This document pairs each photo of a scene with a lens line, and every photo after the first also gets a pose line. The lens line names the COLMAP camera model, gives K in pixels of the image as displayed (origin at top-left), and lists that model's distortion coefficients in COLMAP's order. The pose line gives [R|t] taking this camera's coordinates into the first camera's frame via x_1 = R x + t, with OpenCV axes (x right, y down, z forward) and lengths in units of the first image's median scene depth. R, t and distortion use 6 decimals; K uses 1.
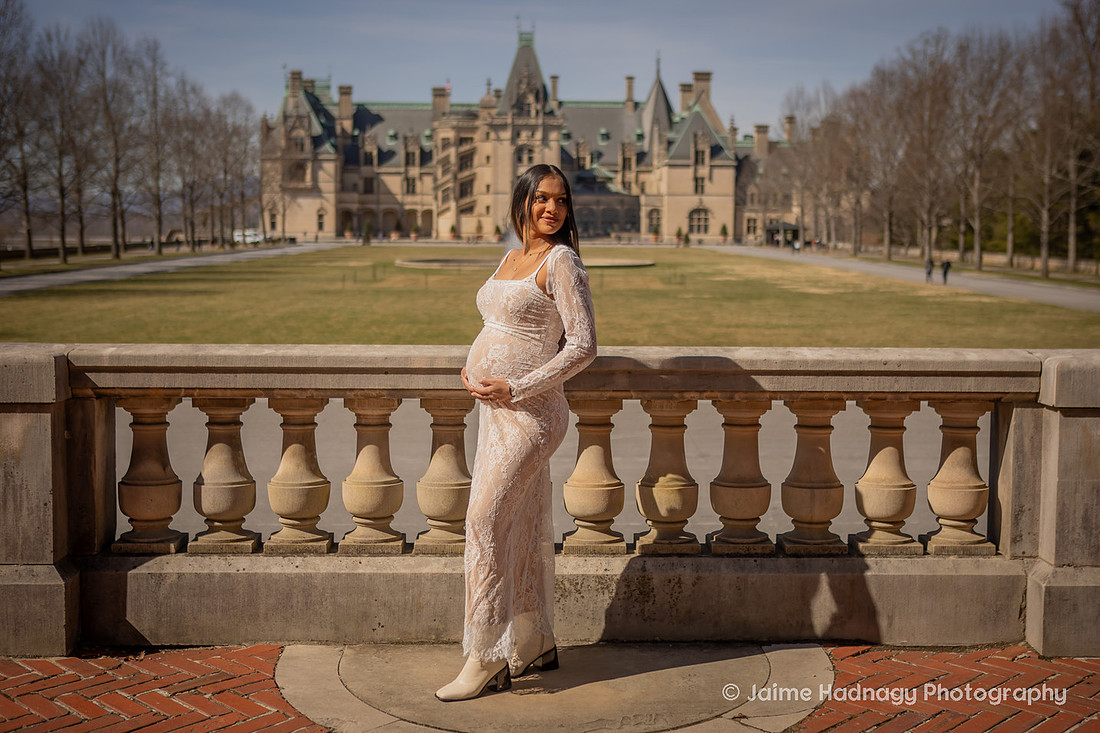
lens RADIAL K [[1462.2, 0, 563.9], [0, 1462.2, 364.5], [0, 0, 1]] dist [-0.011131, 0.078886]
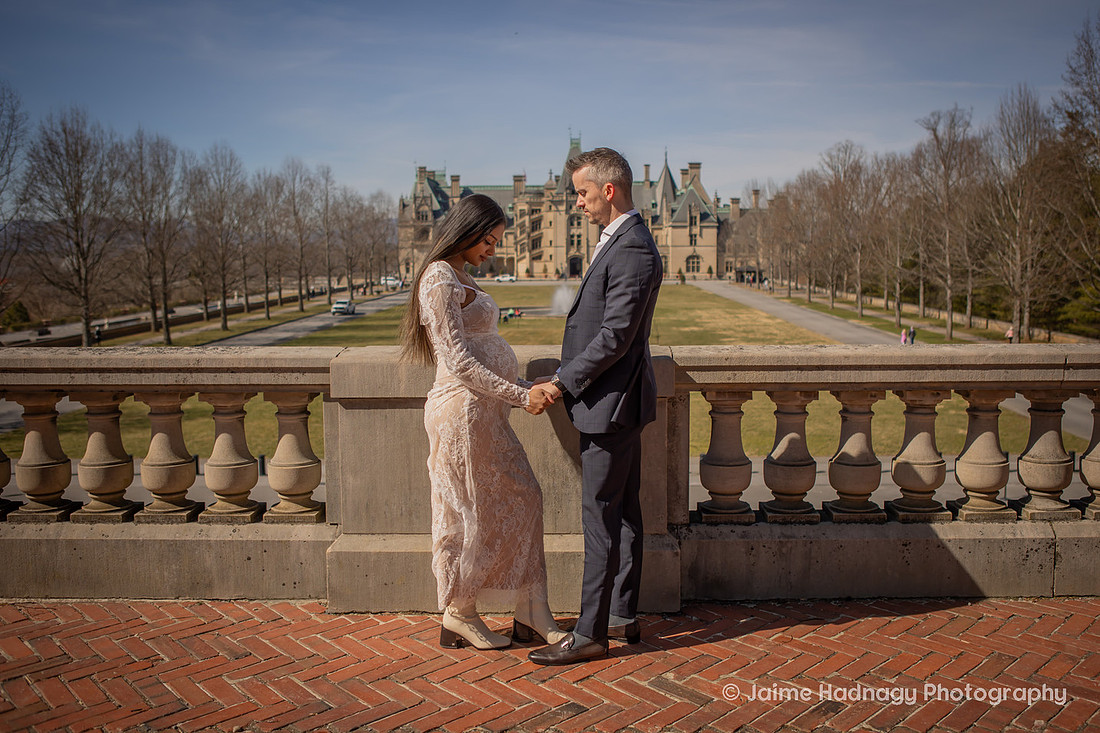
lens RADIAL K [[1017.0, 0, 586.0], [0, 1017.0, 344.5], [0, 0, 1]] dist [-0.092968, 0.118808]
pose [[0.999499, -0.009857, -0.030067, 0.013816], [0.009944, 0.999947, 0.002722, -0.020069], [0.030038, -0.003019, 0.999544, -0.031321]]
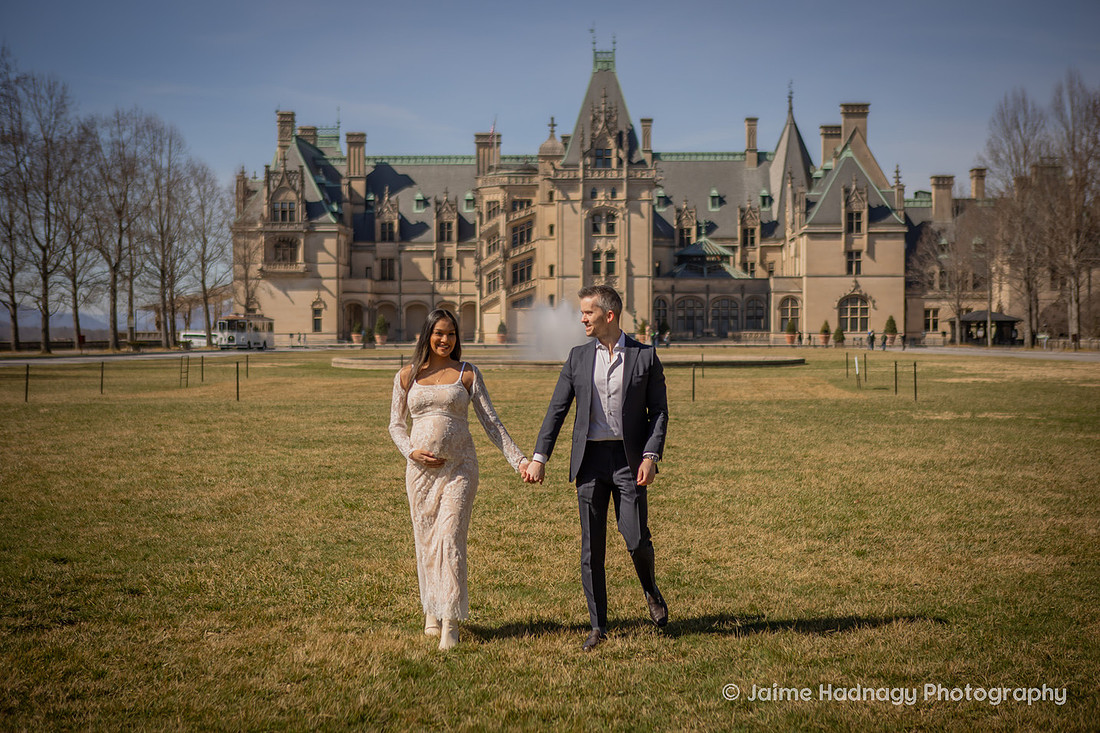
lens RADIAL K [[1664.7, 0, 555.5], [0, 1664.7, 379.2], [0, 0, 1]] dist [0.046167, 0.067646]
pose [[0.997392, -0.006651, -0.071861, 0.007600], [0.001390, 0.997330, -0.073013, -0.009163], [0.072155, 0.072722, 0.994739, 0.202323]]
